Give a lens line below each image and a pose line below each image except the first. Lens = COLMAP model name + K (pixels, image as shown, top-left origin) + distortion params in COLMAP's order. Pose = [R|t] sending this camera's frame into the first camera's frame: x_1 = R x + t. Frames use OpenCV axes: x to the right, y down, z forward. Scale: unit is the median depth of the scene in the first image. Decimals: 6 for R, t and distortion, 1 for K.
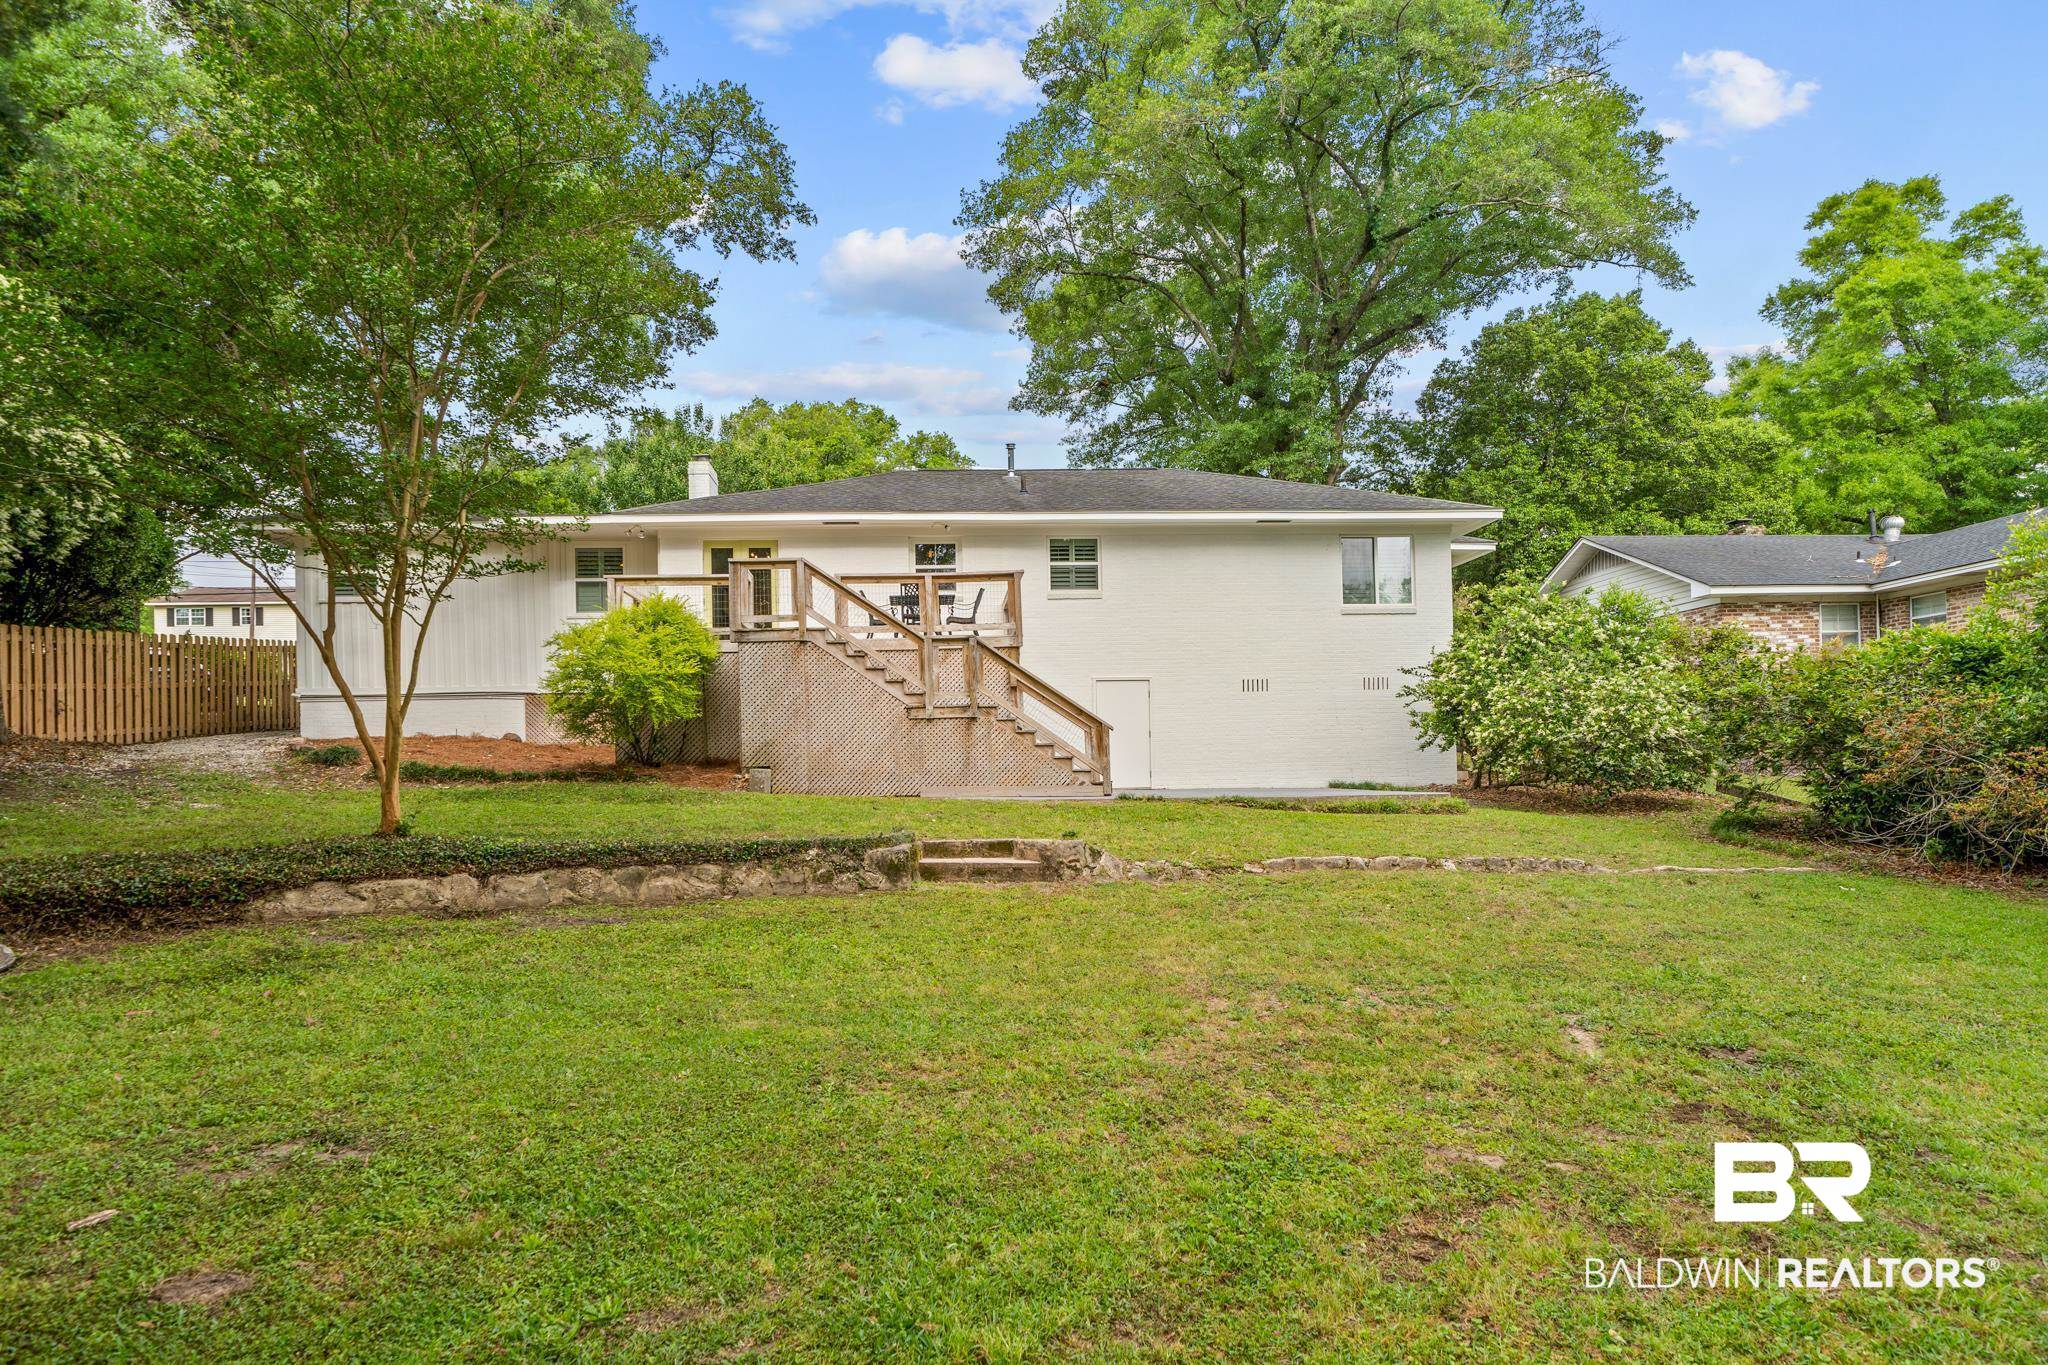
lens RADIAL K [[1166.0, 0, 997.4], [0, 1166.0, 754.2], [0, 0, 1]] dist [0.001293, -0.000821]
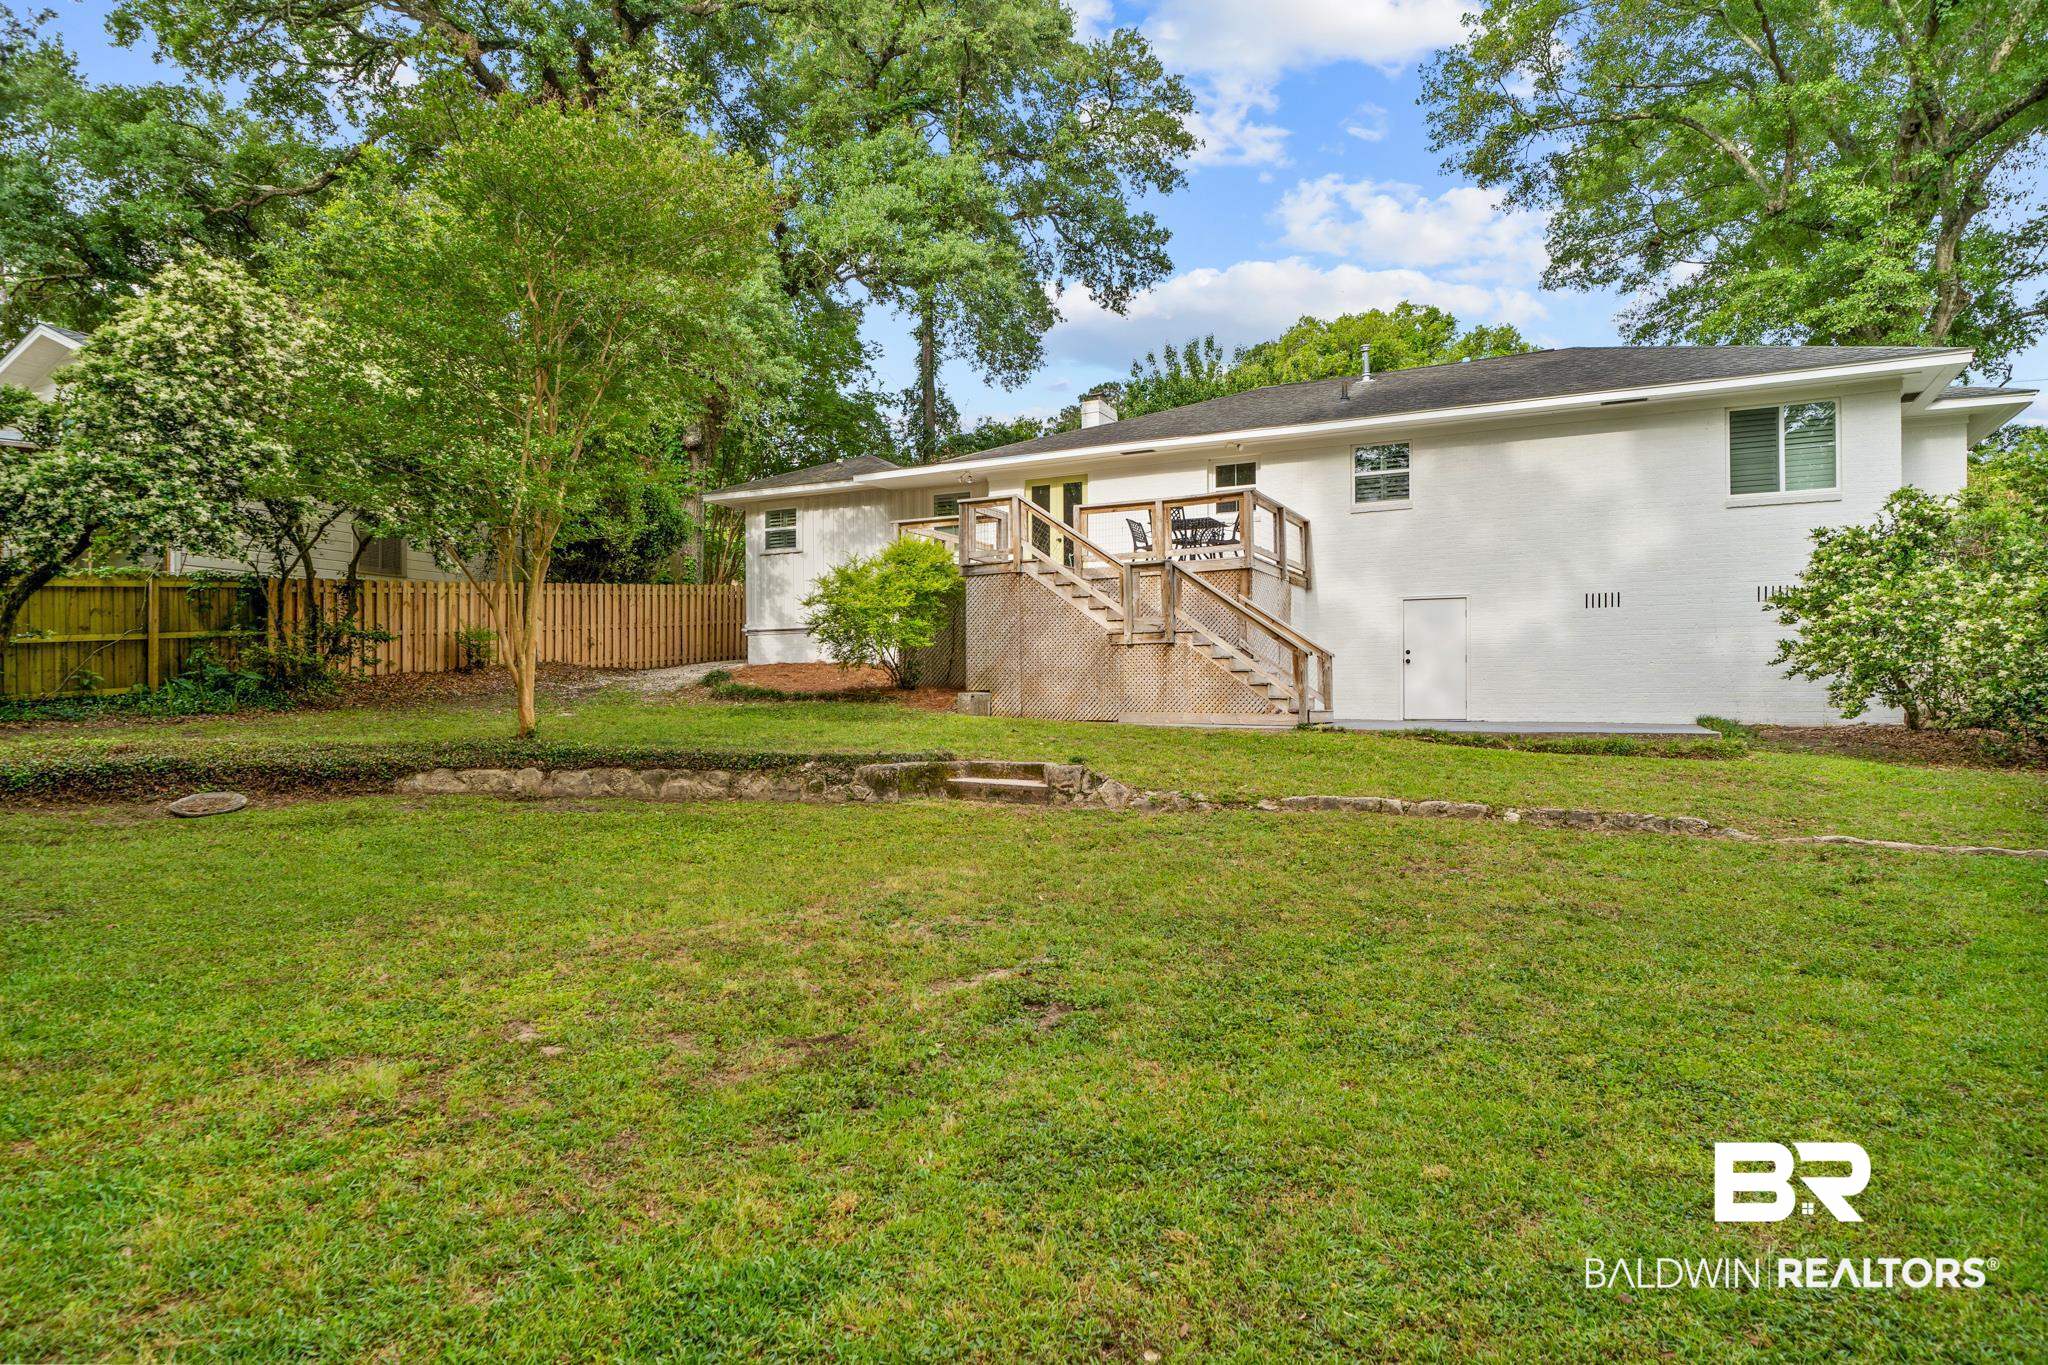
lens RADIAL K [[1194.3, 0, 1024.0], [0, 1194.3, 682.5], [0, 0, 1]] dist [0.000279, 0.000507]
pose [[0.862834, 0.006516, -0.505445, 0.334072], [-0.005551, 0.999979, 0.003415, -0.000573], [0.505457, -0.000141, 0.862852, 0.057038]]
